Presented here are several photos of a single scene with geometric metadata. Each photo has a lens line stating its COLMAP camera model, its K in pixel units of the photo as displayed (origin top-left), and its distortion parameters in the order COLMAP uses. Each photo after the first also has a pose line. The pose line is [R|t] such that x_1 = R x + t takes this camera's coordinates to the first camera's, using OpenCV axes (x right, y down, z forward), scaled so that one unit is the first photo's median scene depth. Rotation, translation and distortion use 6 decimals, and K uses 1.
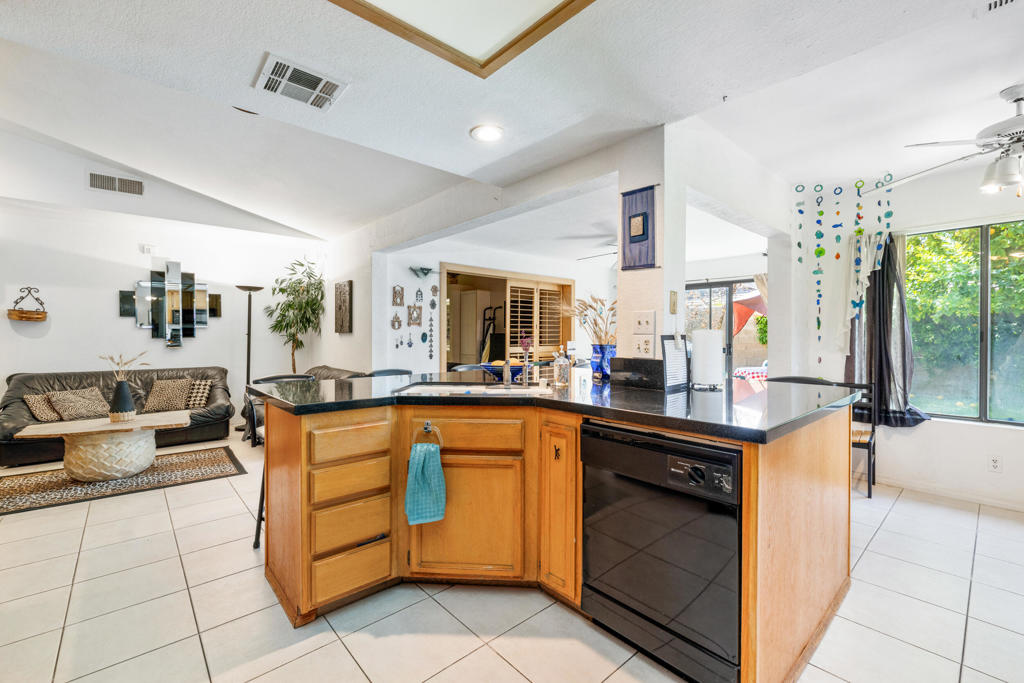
lens RADIAL K [[432.3, 0, 513.1], [0, 432.3, 335.5], [0, 0, 1]] dist [0.000828, 0.000114]
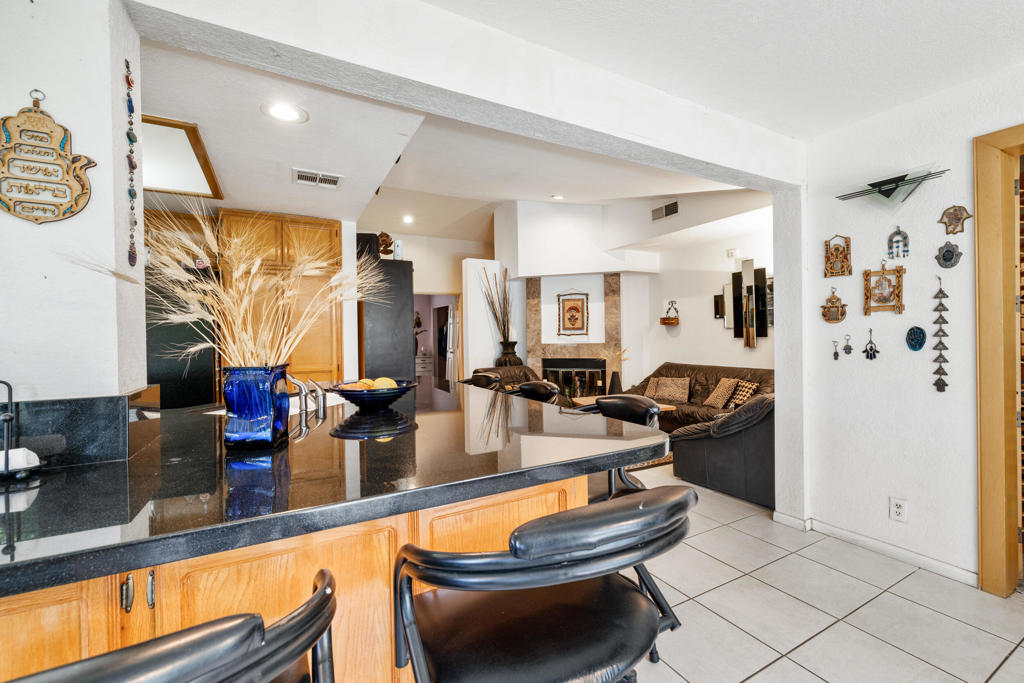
lens RADIAL K [[432.3, 0, 513.1], [0, 432.3, 335.5], [0, 0, 1]] dist [0.000828, 0.000114]
pose [[-0.226476, 0.000180, -0.974017, 0.304801], [0.012679, 0.999916, -0.002763, -0.002274], [0.973934, -0.012975, -0.226459, 0.722949]]
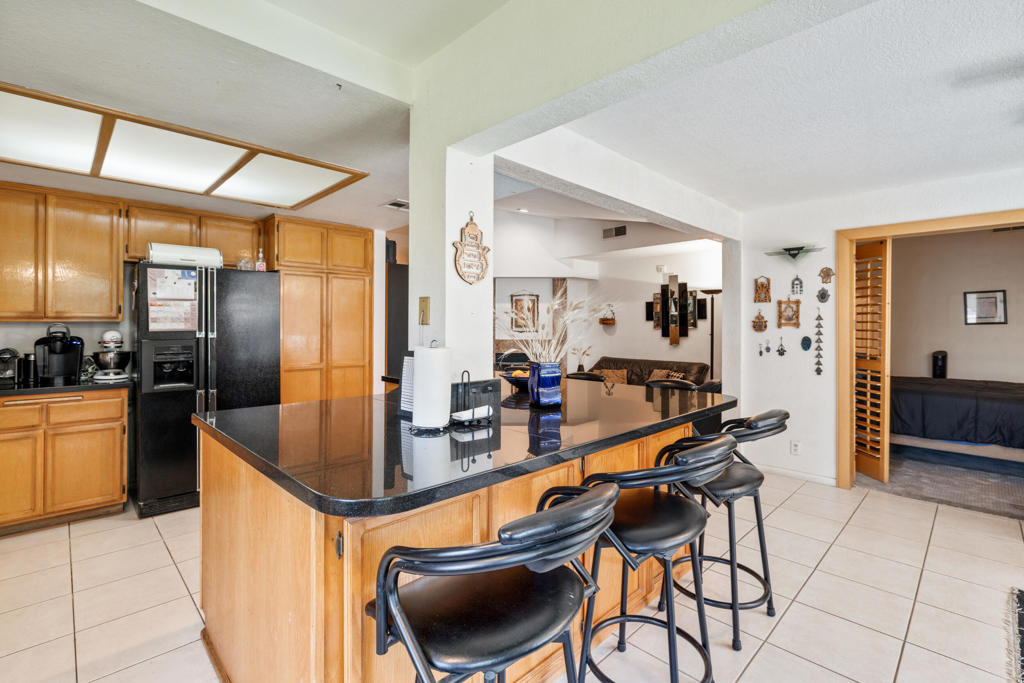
lens RADIAL K [[467.2, 0, 512.1], [0, 467.2, 320.5], [0, 0, 1]] dist [-0.002733, -0.000233]
pose [[0.046395, -0.014449, -0.998819, 0.548168], [-0.004791, 0.999881, -0.014687, -0.019847], [0.998912, 0.005467, 0.046320, 0.490391]]
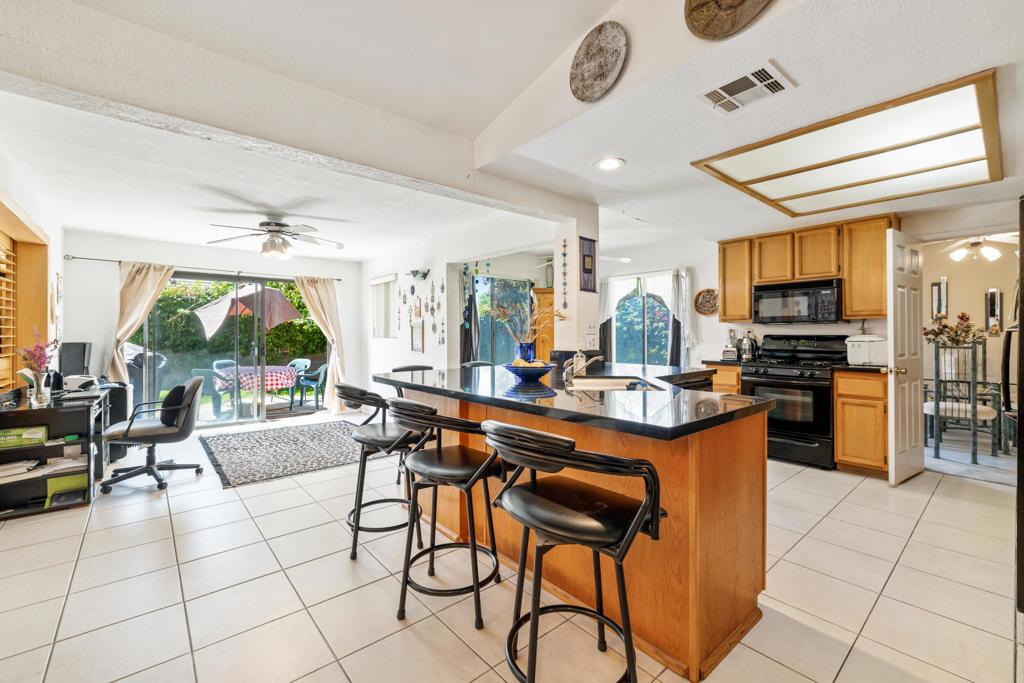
lens RADIAL K [[432.3, 0, 513.1], [0, 432.3, 335.5], [0, 0, 1]] dist [0.000828, 0.000114]
pose [[0.020854, -0.006685, 0.999760, -0.537936], [0.001894, 0.999976, 0.006647, -0.004404], [-0.999781, 0.001755, 0.020866, 0.539103]]
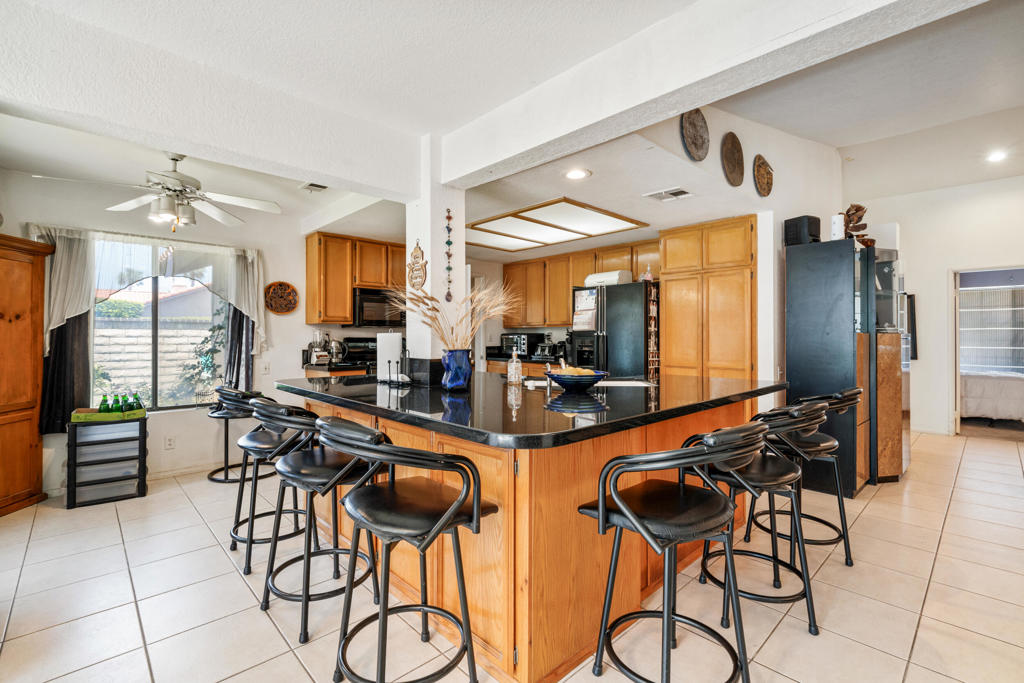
lens RADIAL K [[458.7, 0, 512.0], [0, 458.7, 341.5], [0, 0, 1]] dist [-0.015633, -0.000202]
pose [[-0.999607, -0.004992, -0.027589, 0.069652], [-0.005427, 0.999862, 0.015724, -0.004283], [0.027507, 0.015868, -0.999496, 1.012232]]
